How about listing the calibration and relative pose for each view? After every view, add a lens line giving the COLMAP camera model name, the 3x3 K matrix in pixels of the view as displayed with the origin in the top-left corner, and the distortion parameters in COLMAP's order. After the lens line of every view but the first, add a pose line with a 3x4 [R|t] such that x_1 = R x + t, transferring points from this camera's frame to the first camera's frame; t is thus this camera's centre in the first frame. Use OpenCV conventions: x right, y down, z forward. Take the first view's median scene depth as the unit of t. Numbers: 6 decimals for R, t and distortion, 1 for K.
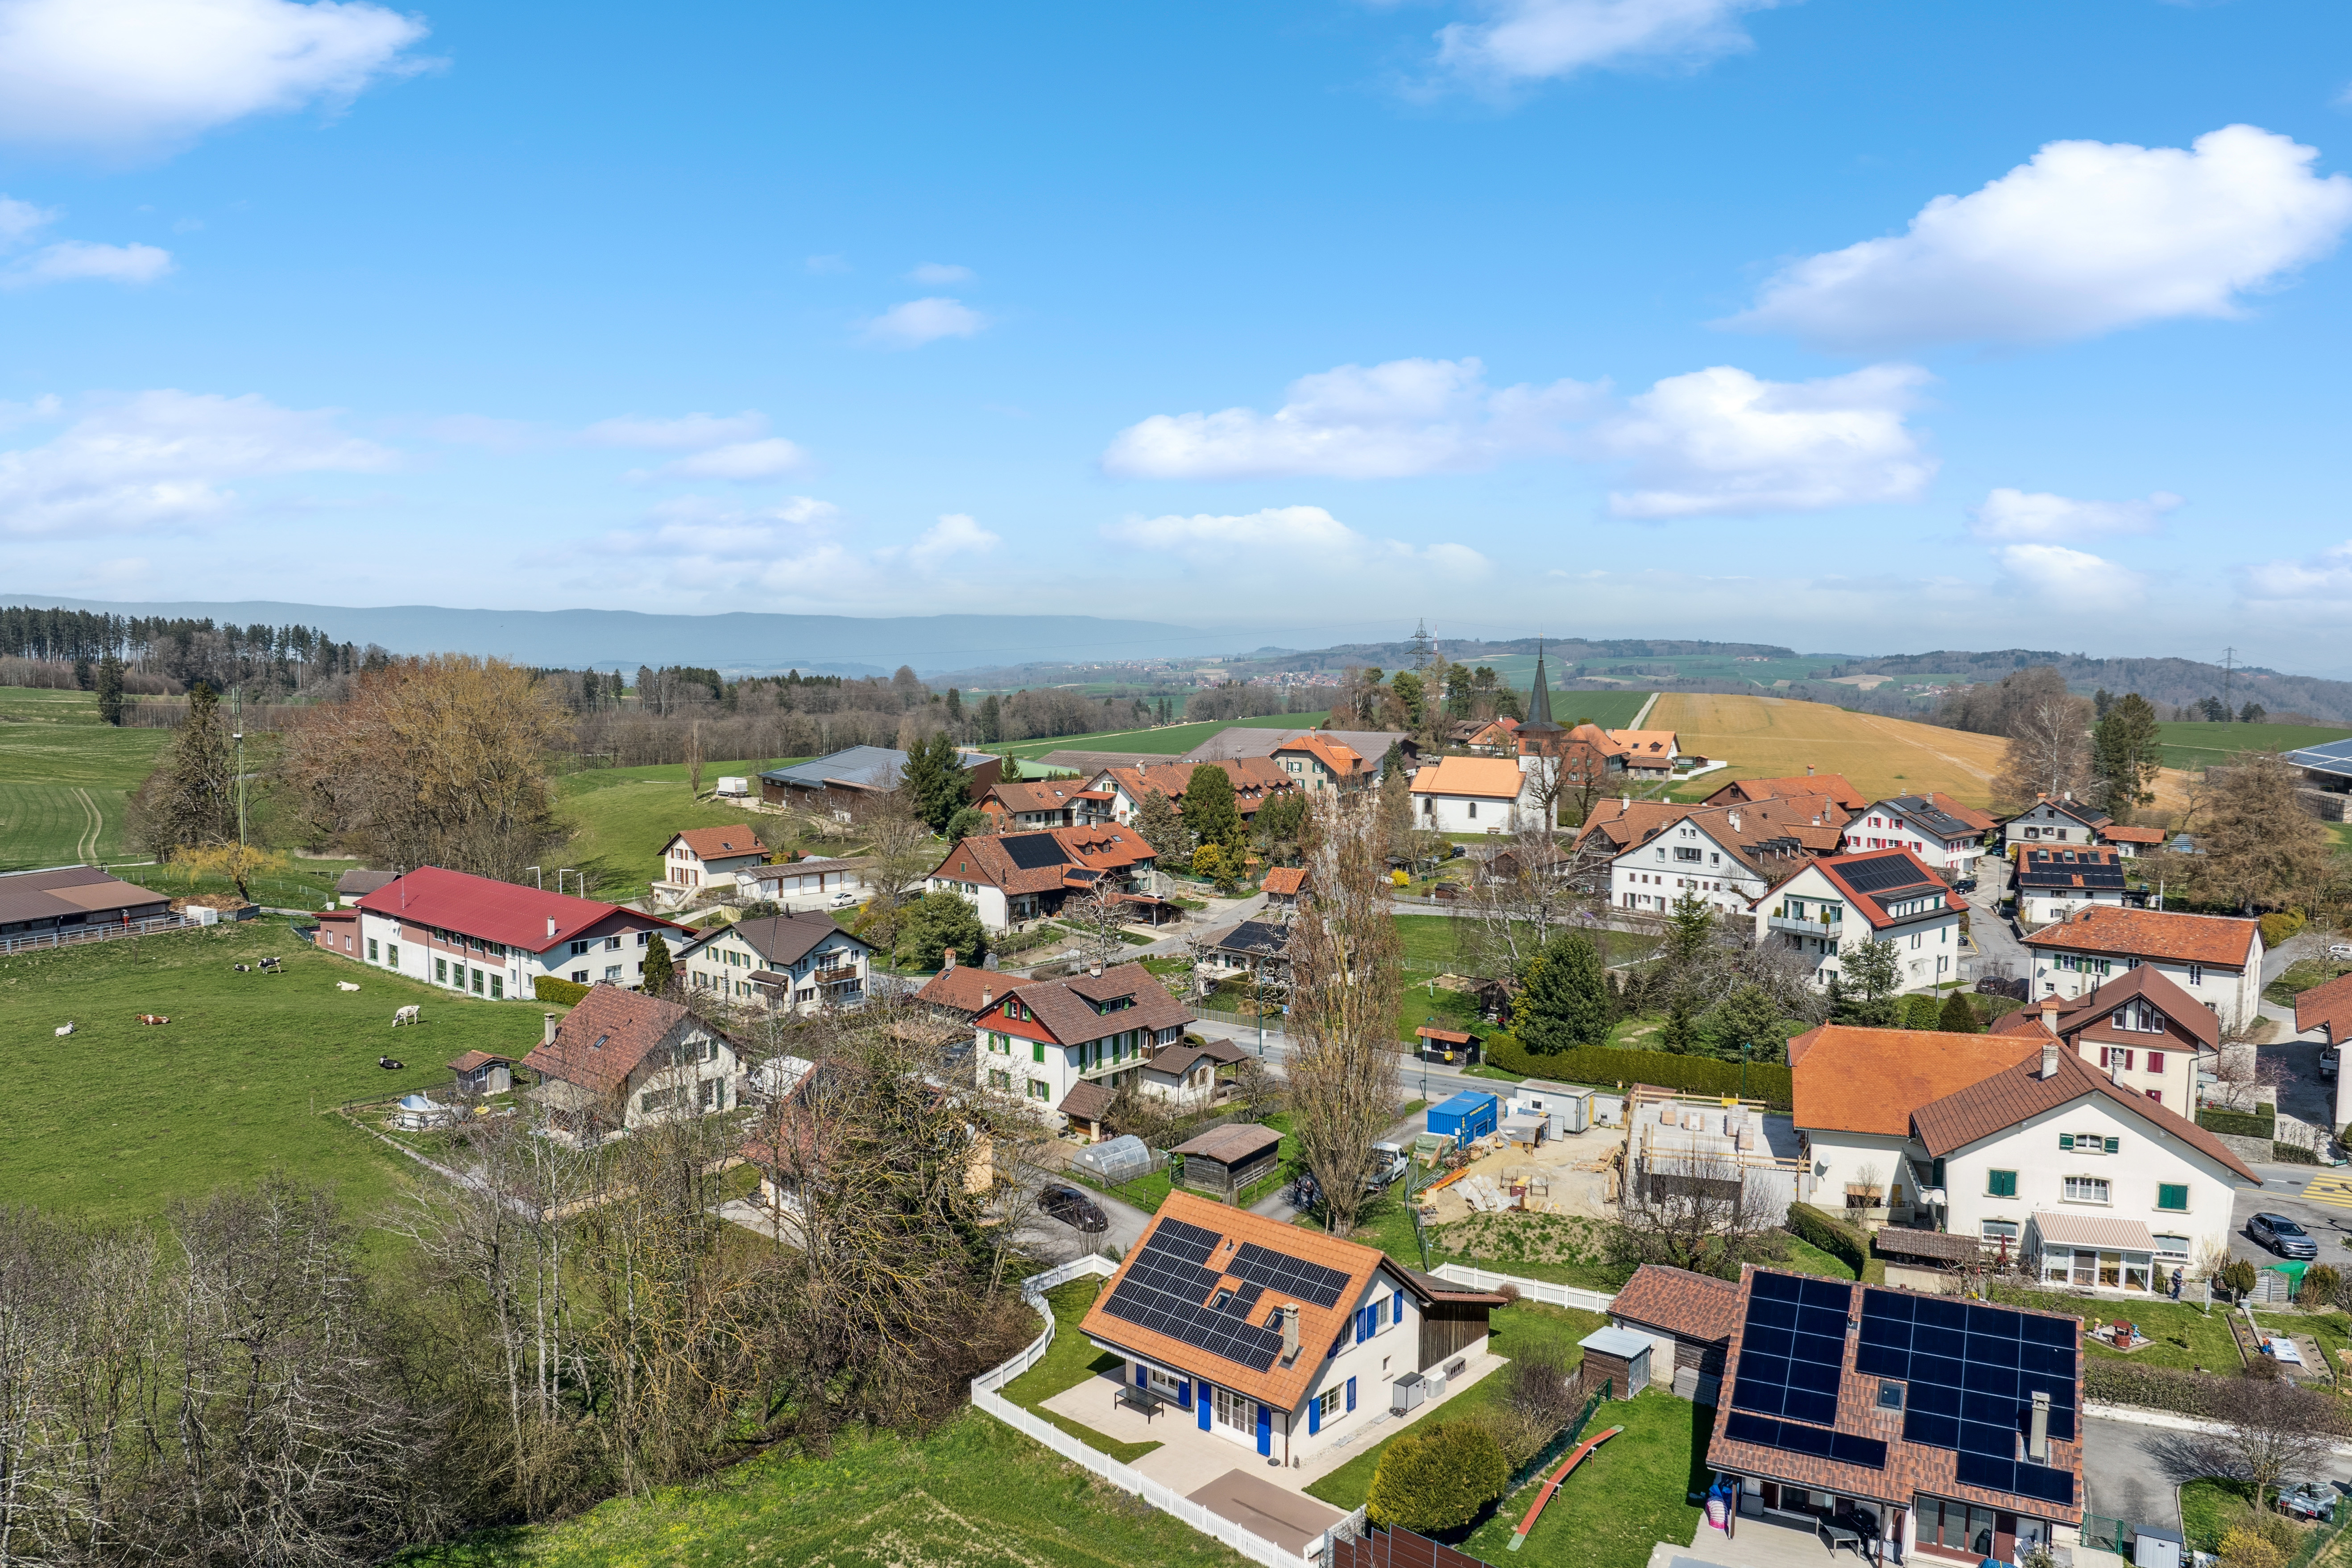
lens RADIAL K [[1641.6, 0, 1176.0], [0, 1641.6, 784.0], [0, 0, 1]] dist [-0.030053, -0.000891]
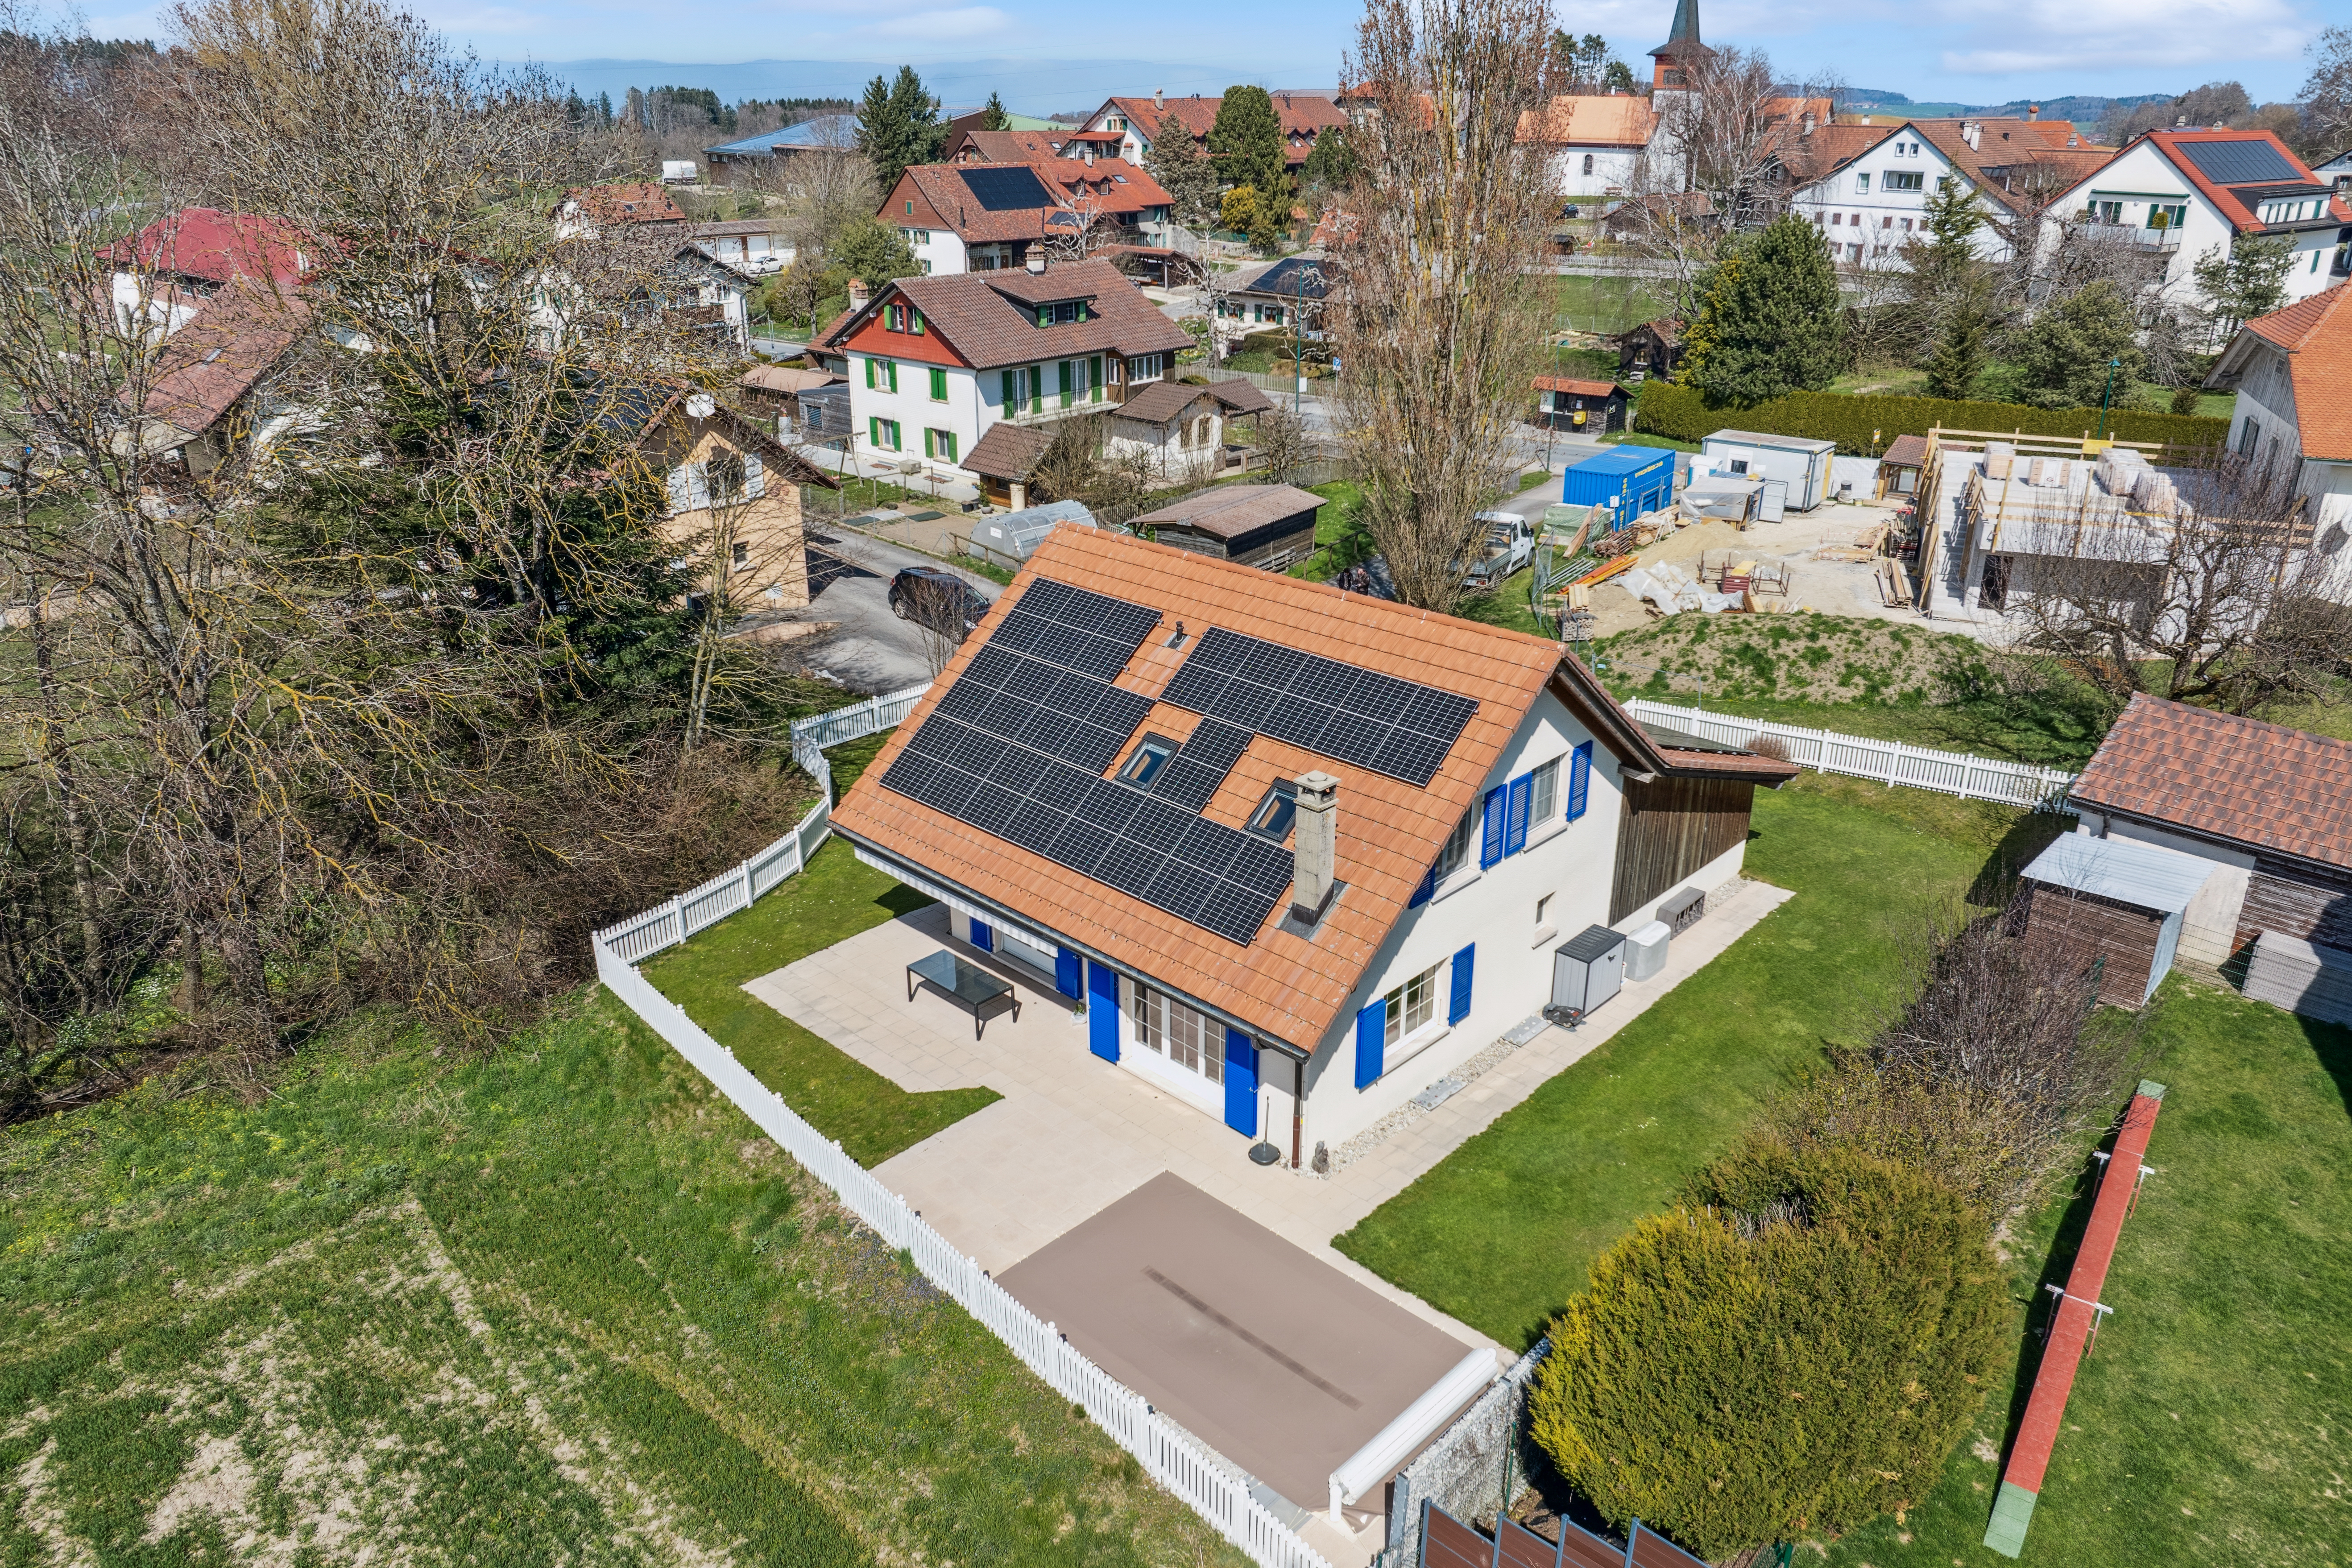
lens RADIAL K [[1641.6, 0, 1176.0], [0, 1641.6, 784.0], [0, 0, 1]] dist [-0.030053, -0.000891]
pose [[0.999455, 0.007667, -0.032112, 0.037971], [0.002706, 0.950366, 0.311123, 0.153933], [0.032904, -0.311040, 0.949827, 0.486356]]
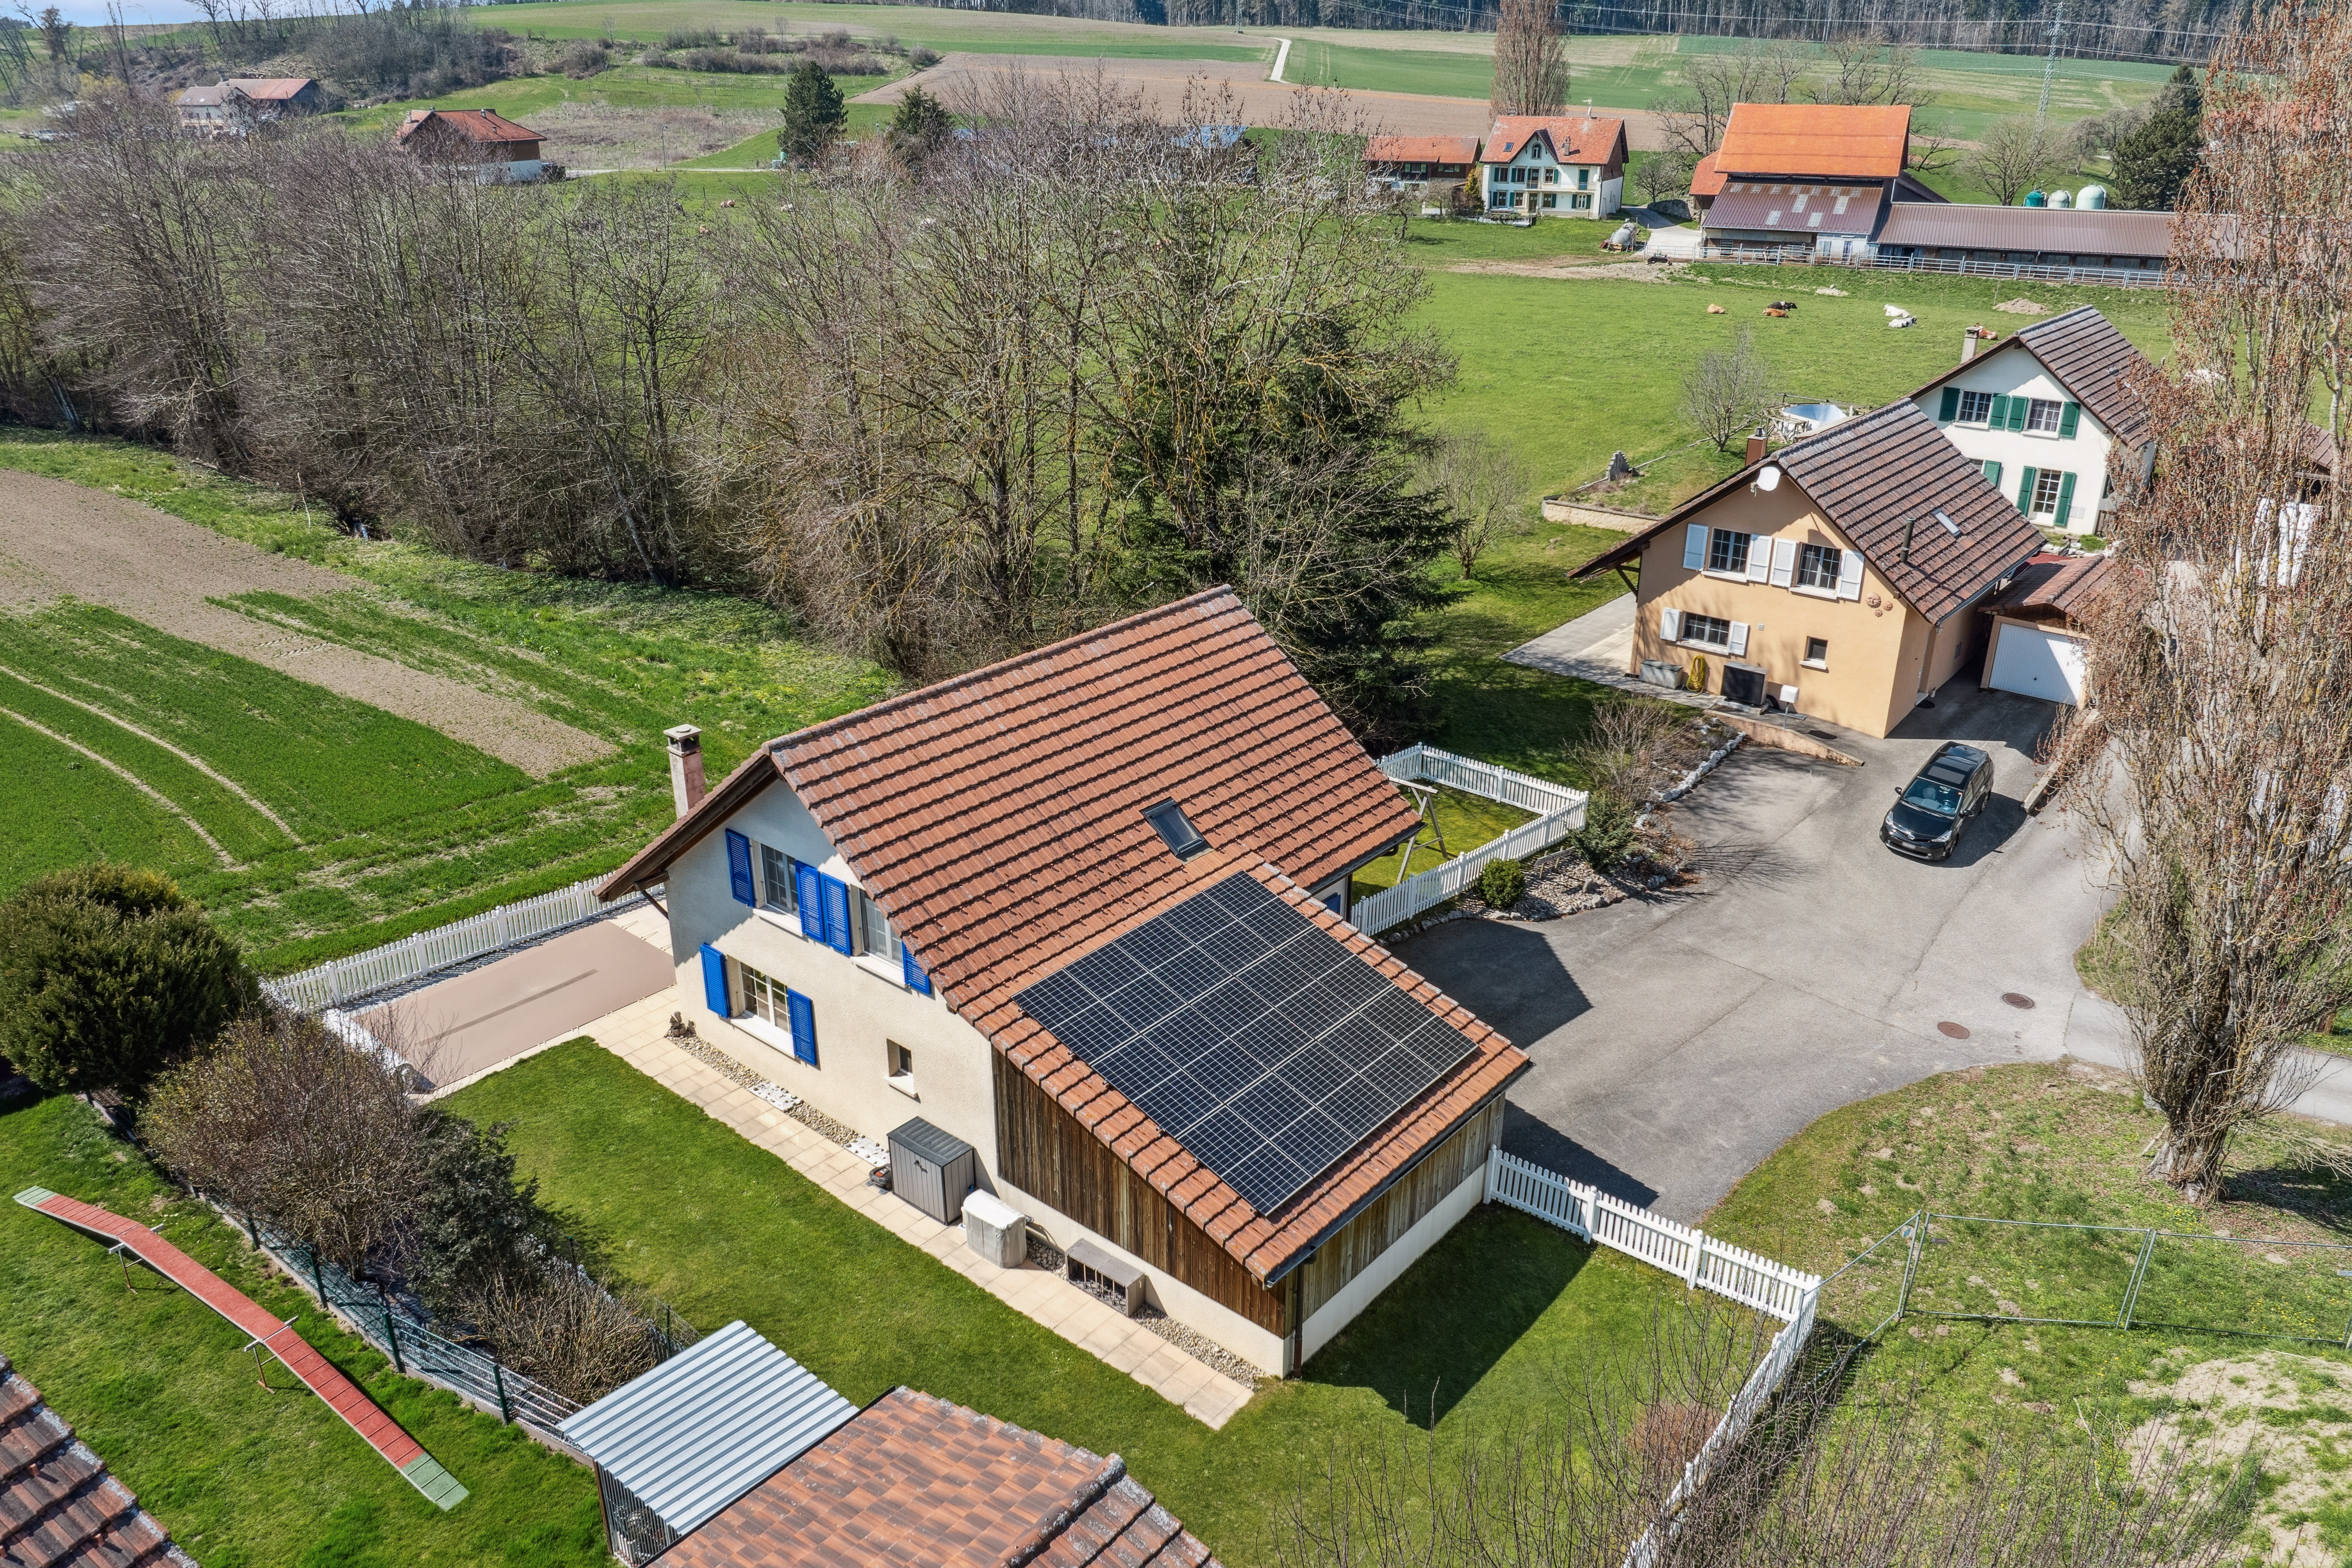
lens RADIAL K [[1641.6, 0, 1176.0], [0, 1641.6, 784.0], [0, 0, 1]] dist [-0.030053, -0.000891]
pose [[0.027542, 0.393201, -0.919040, 0.379525], [-0.087396, 0.916815, 0.389630, 0.106664], [0.995793, 0.069589, 0.059615, 0.833806]]
